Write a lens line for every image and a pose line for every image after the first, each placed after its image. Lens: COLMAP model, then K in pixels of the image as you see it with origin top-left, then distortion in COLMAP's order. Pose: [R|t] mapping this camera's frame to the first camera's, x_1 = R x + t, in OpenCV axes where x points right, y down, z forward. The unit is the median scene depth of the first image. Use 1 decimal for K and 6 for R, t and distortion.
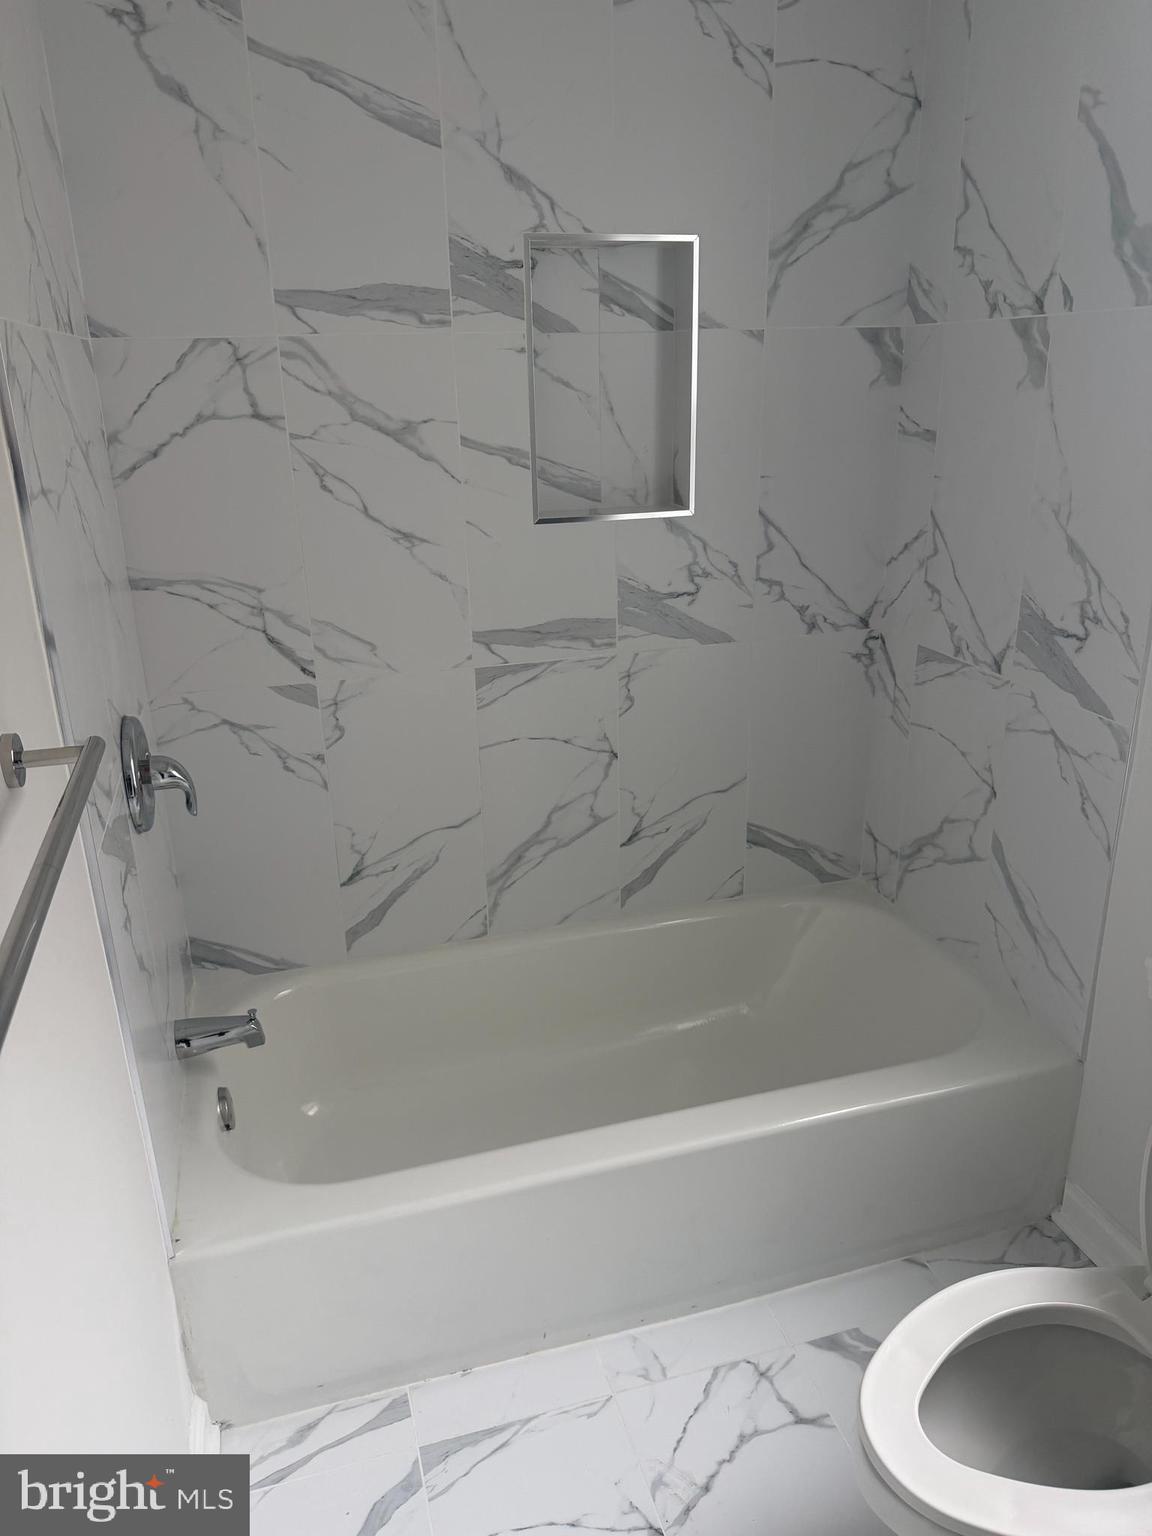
lens RADIAL K [[1082.2, 0, 576.0], [0, 1082.2, 768.0], [0, 0, 1]] dist [0.098585, -0.166279]
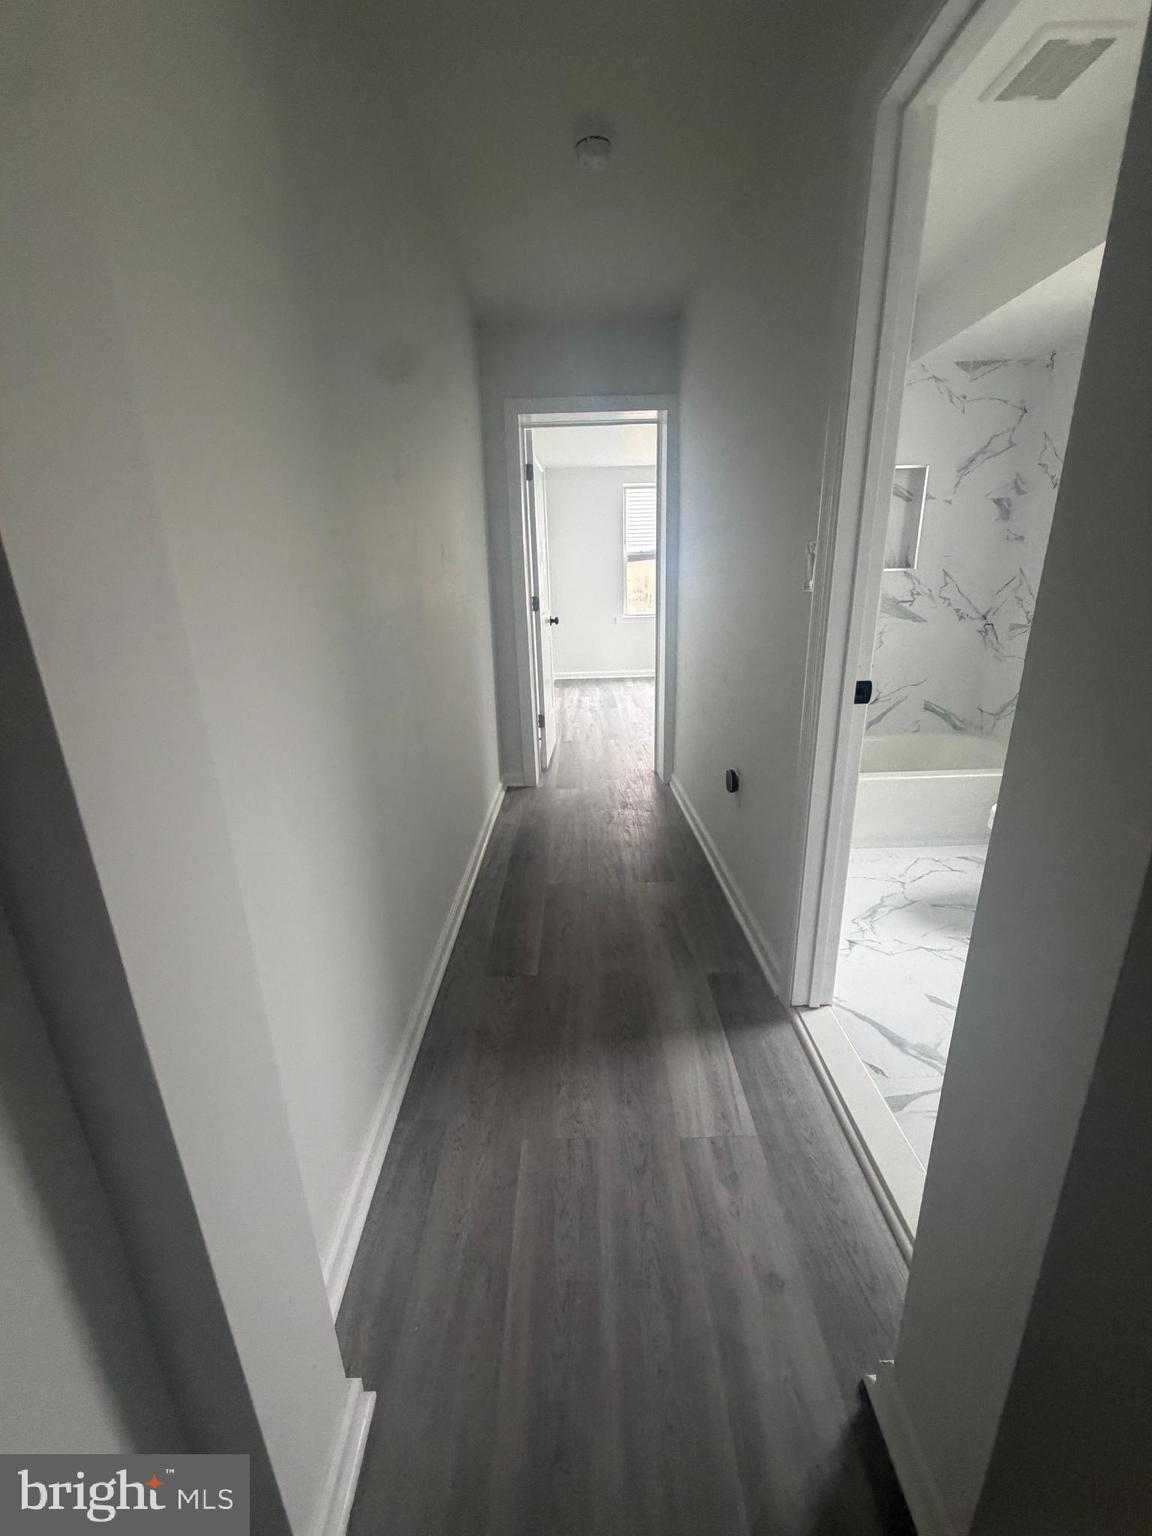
lens RADIAL K [[612.5, 0, 575.4], [0, 612.5, 762.5], [0, 0, 1]] dist [-0.000121, -0.000121]
pose [[0.962721, 0.074482, -0.260040, -0.252114], [-0.084857, 0.995974, -0.028887, 0.326189], [0.256842, 0.049876, 0.965166, -0.579866]]
